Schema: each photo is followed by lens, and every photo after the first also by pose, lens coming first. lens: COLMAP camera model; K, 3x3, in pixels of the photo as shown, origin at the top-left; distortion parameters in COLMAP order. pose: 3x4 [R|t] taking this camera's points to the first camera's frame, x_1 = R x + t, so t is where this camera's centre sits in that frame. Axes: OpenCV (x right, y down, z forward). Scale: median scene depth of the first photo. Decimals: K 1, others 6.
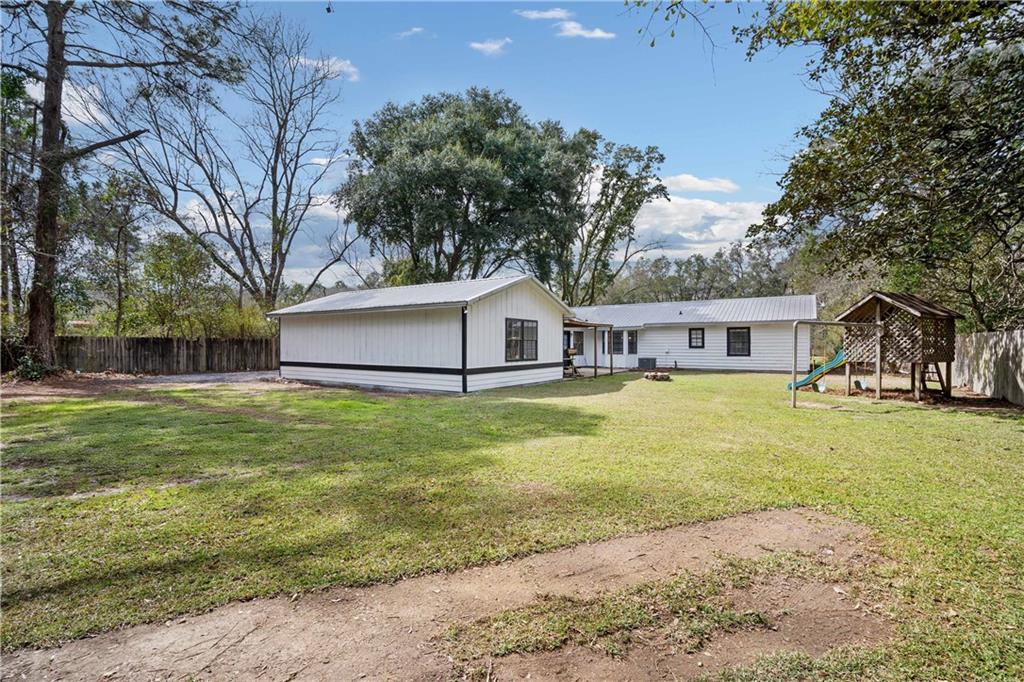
lens RADIAL K [[459.0, 0, 527.9], [0, 459.0, 344.1], [0, 0, 1]] dist [0.001133, 0.000364]
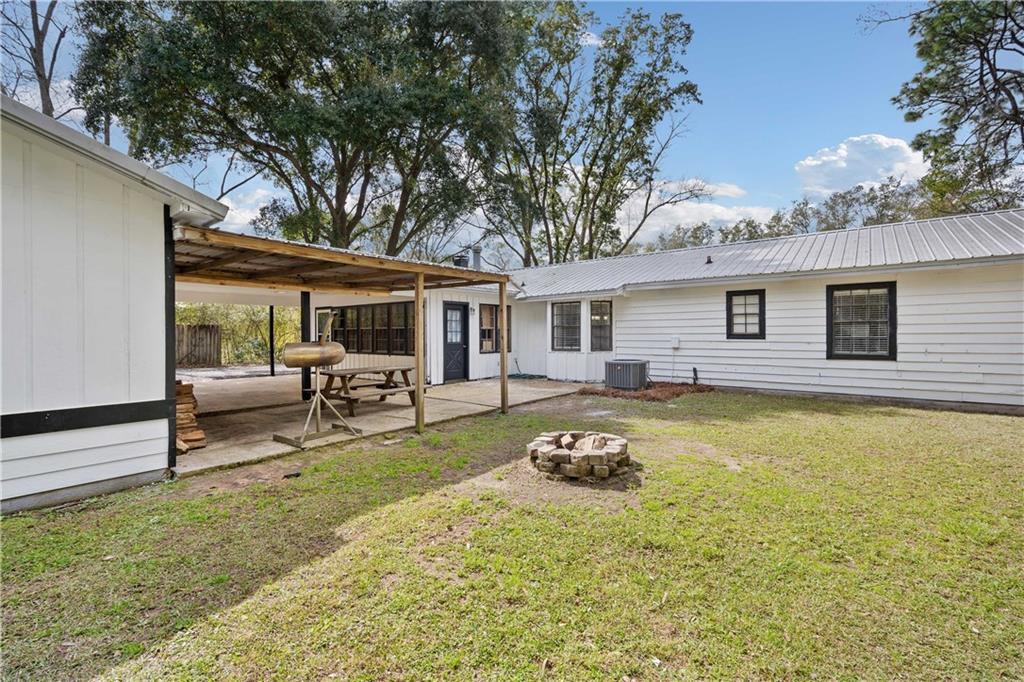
lens RADIAL K [[453.3, 0, 517.5], [0, 453.3, 339.1], [0, 0, 1]] dist [-0.008938, 0.000188]
pose [[0.993029, -0.003325, -0.117823, 0.203670], [0.005031, 0.999887, 0.014186, 0.002482], [0.117763, -0.014680, 0.992933, 0.550547]]
